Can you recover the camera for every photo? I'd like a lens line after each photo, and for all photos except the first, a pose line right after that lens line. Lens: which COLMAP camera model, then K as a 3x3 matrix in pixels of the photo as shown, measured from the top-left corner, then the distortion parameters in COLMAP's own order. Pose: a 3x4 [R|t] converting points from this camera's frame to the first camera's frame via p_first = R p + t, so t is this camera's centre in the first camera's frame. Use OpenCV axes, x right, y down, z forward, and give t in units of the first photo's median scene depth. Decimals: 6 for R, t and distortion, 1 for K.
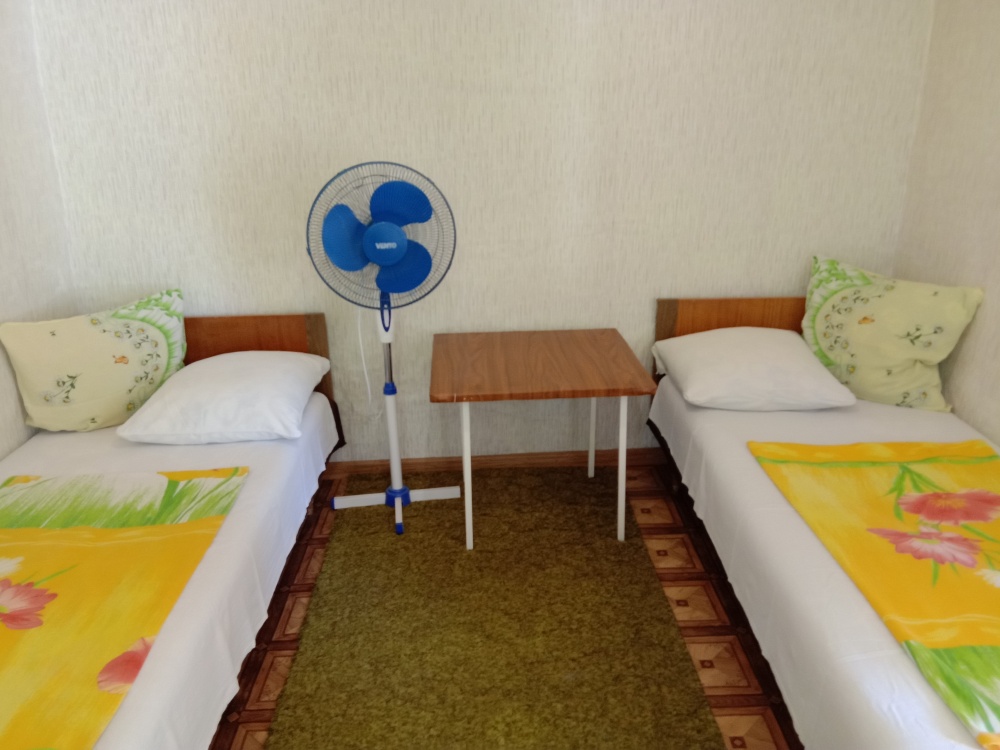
lens RADIAL K [[791.5, 0, 505.1], [0, 791.5, 381.9], [0, 0, 1]] dist [0.119581, -0.162614]
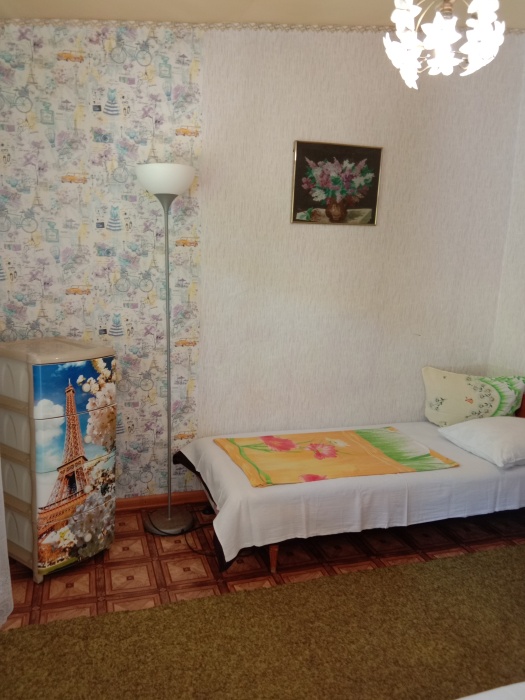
lens RADIAL K [[554.0, 0, 256.0], [0, 554.0, 355.7], [0, 0, 1]] dist [0.119581, -0.162614]
pose [[0.269516, 0.201971, -0.941578, 0.631350], [-0.364381, 0.926450, 0.094426, -0.067358], [0.891396, 0.317644, 0.323288, 0.077923]]
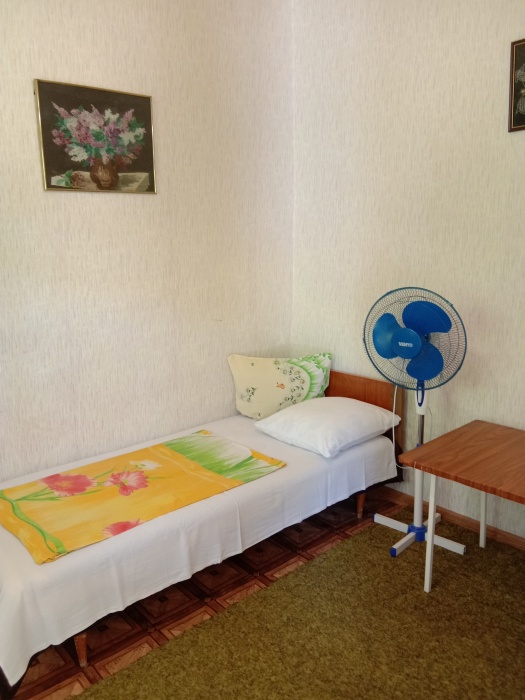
lens RADIAL K [[554.0, 0, 256.1], [0, 554.0, 353.8], [0, 0, 1]] dist [0.119581, -0.162614]
pose [[0.625425, 0.166546, -0.762303, 0.407506], [-0.259777, 0.965666, -0.002157, -0.079078], [0.735771, 0.199378, 0.647217, 0.158958]]
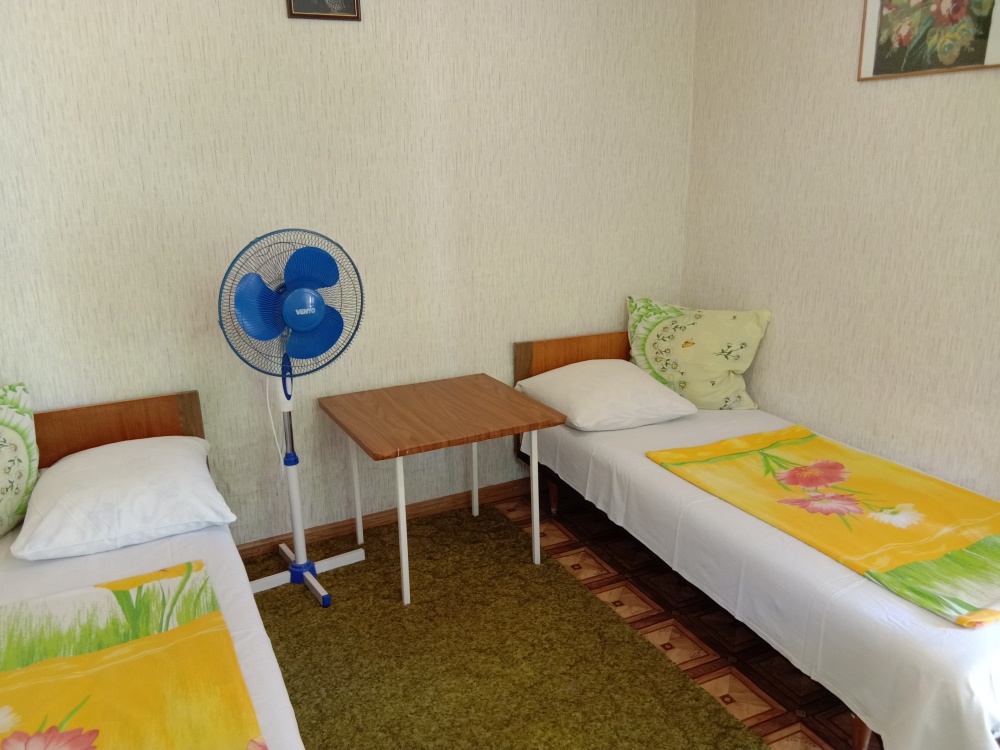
lens RADIAL K [[791.5, 0, 503.8], [0, 791.5, 383.7], [0, 0, 1]] dist [0.119581, -0.162614]
pose [[0.911302, -0.113130, 0.395892, -0.305034], [0.141646, 0.988963, -0.043448, -0.003408], [-0.386608, 0.095671, 0.917268, 0.001802]]
